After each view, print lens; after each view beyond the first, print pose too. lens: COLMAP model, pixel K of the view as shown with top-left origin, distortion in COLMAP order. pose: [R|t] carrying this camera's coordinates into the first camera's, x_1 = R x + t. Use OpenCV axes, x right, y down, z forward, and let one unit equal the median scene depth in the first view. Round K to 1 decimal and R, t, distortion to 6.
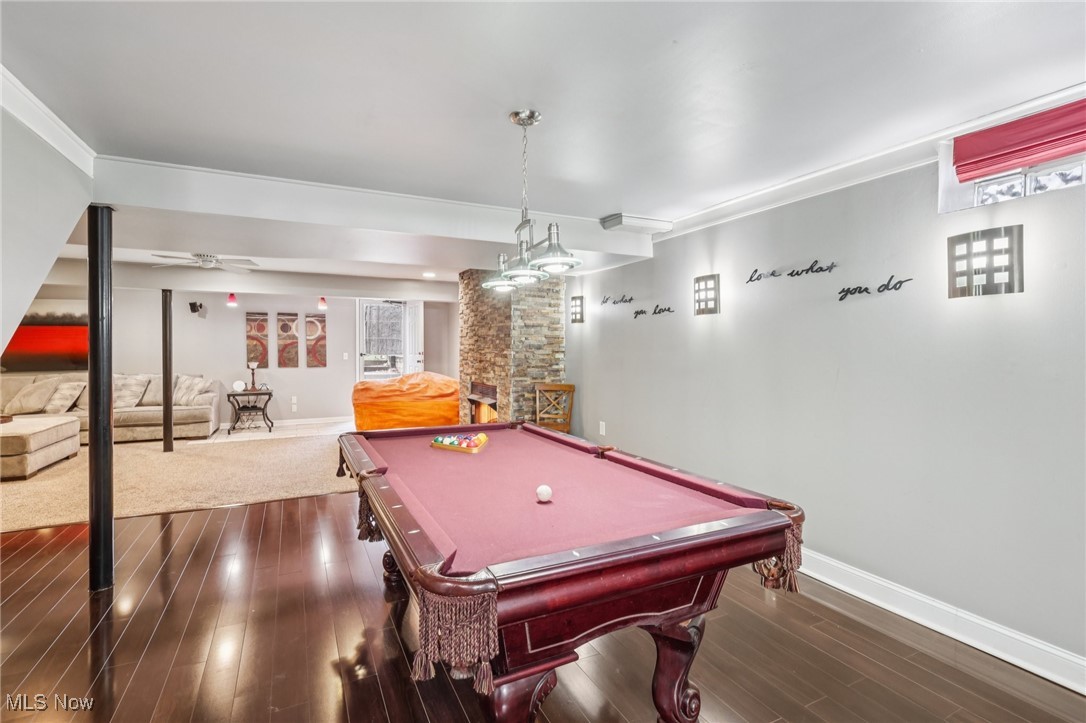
lens RADIAL K [[504.8, 0, 545.1], [0, 504.8, 354.3], [0, 0, 1]] dist [-0.002262, -0.000462]
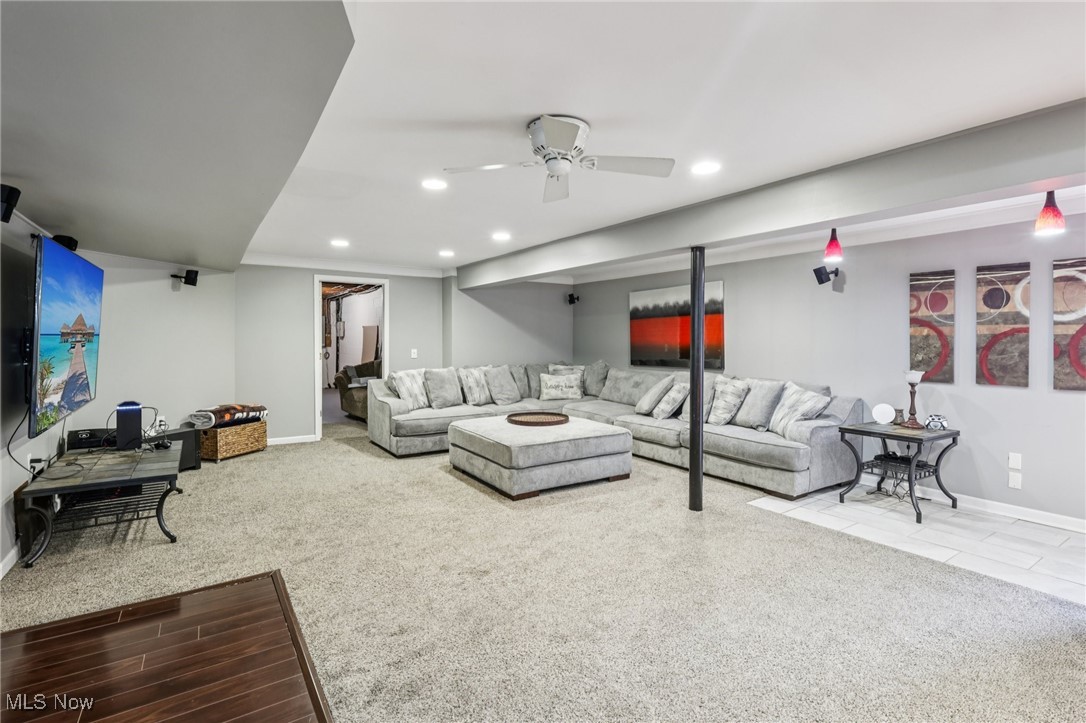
lens RADIAL K [[504.8, 0, 544.2], [0, 504.8, 349.7], [0, 0, 1]] dist [-0.002262, -0.000462]
pose [[0.132932, 0.018321, -0.990956, -0.123401], [-0.016024, 0.999738, 0.016334, -0.007276], [0.990996, 0.013708, 0.133191, 0.551392]]
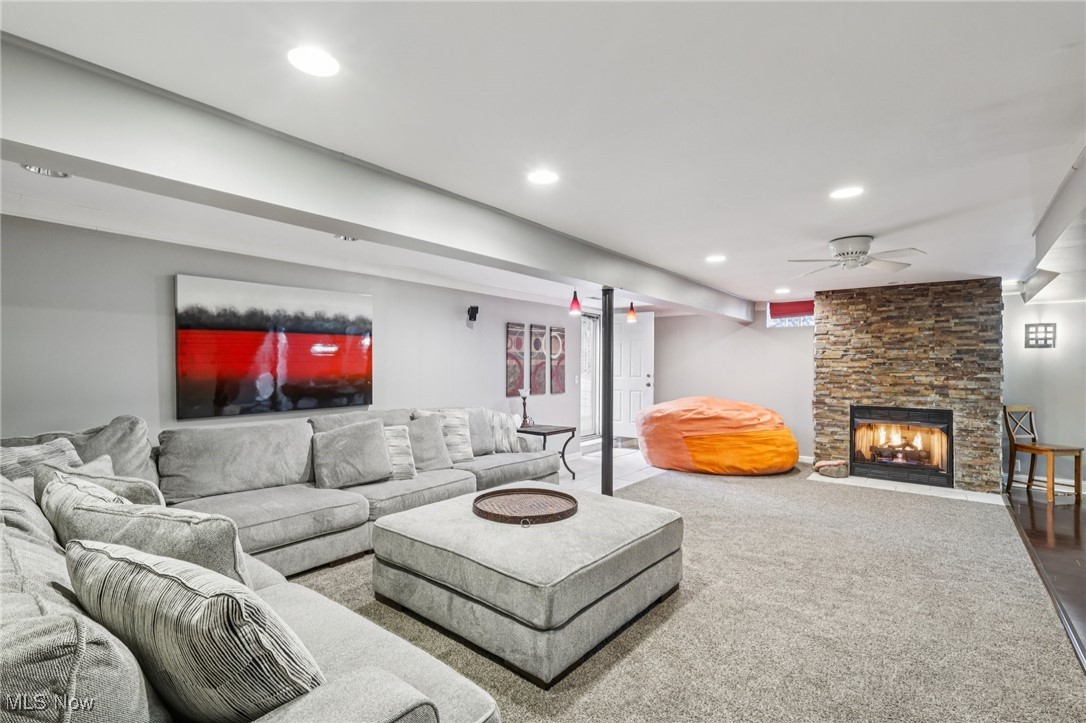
lens RADIAL K [[504.8, 0, 533.2], [0, 504.8, 358.6], [0, 0, 1]] dist [-0.002262, -0.000462]
pose [[0.912044, 0.009057, 0.409991, -0.858079], [0.003357, 0.999558, -0.029548, -0.006941], [-0.410078, 0.028326, 0.911611, 0.295449]]
